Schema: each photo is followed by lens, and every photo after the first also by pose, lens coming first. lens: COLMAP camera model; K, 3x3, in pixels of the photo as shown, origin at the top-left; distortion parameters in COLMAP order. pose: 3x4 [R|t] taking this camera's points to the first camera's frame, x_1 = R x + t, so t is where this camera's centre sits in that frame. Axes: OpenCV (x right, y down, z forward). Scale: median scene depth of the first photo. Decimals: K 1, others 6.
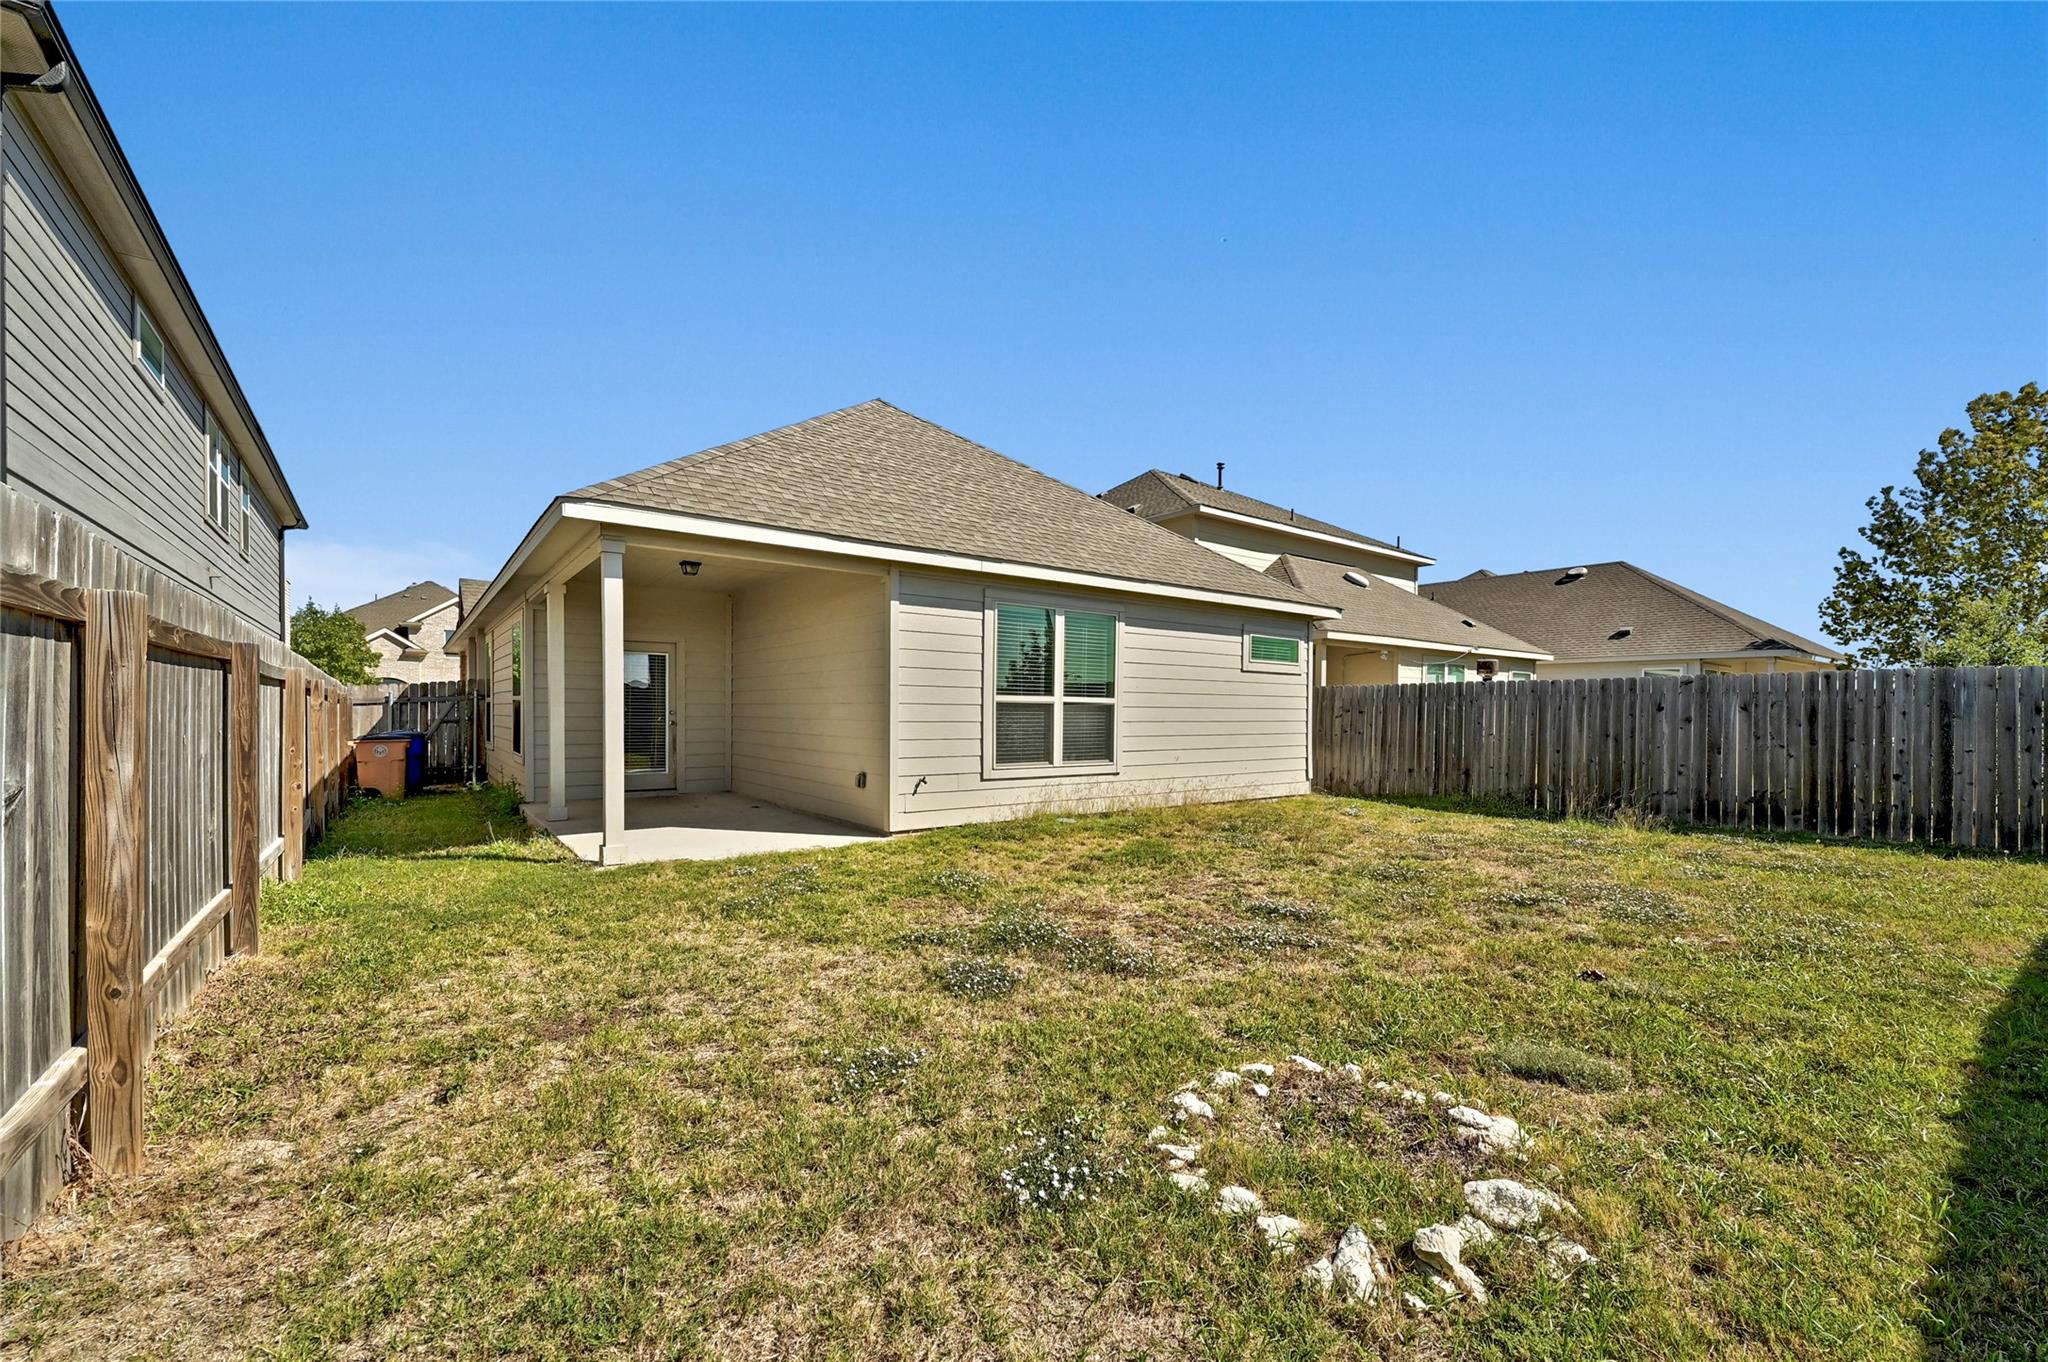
lens RADIAL K [[817.5, 0, 1063.3], [0, 817.5, 718.6], [0, 0, 1]] dist [-0.000993, 0.000720]
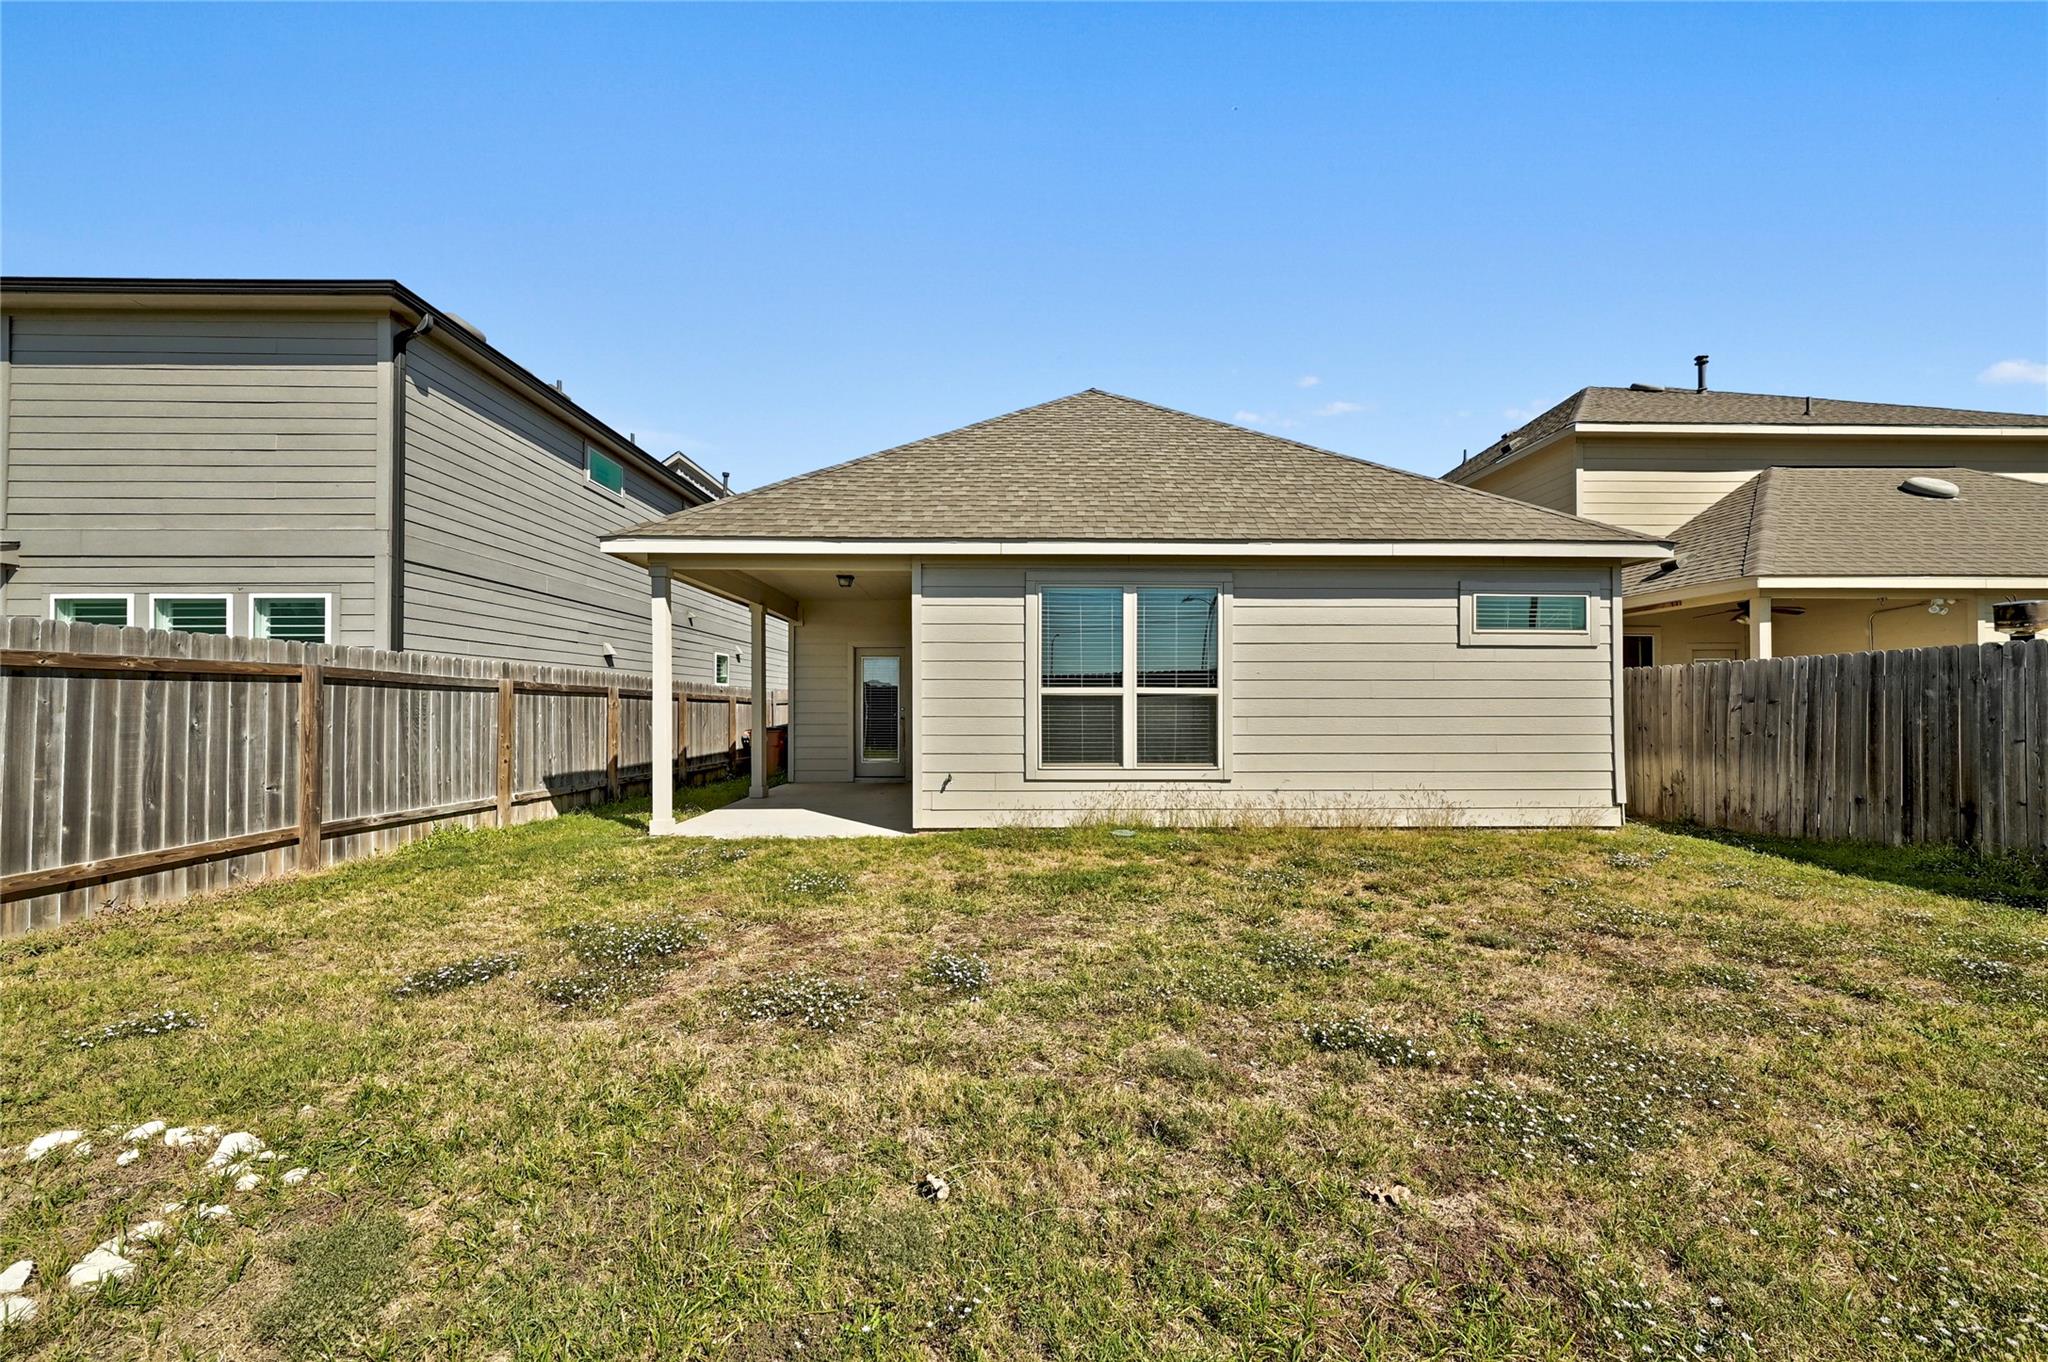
lens RADIAL K [[817.5, 0, 1035.7], [0, 817.5, 691.4], [0, 0, 1]] dist [-0.000993, 0.000720]
pose [[0.804715, -0.018789, -0.593363, 0.399975], [0.001553, 0.999562, -0.029546, 0.002382], [0.593659, 0.022854, 0.804392, 0.237204]]
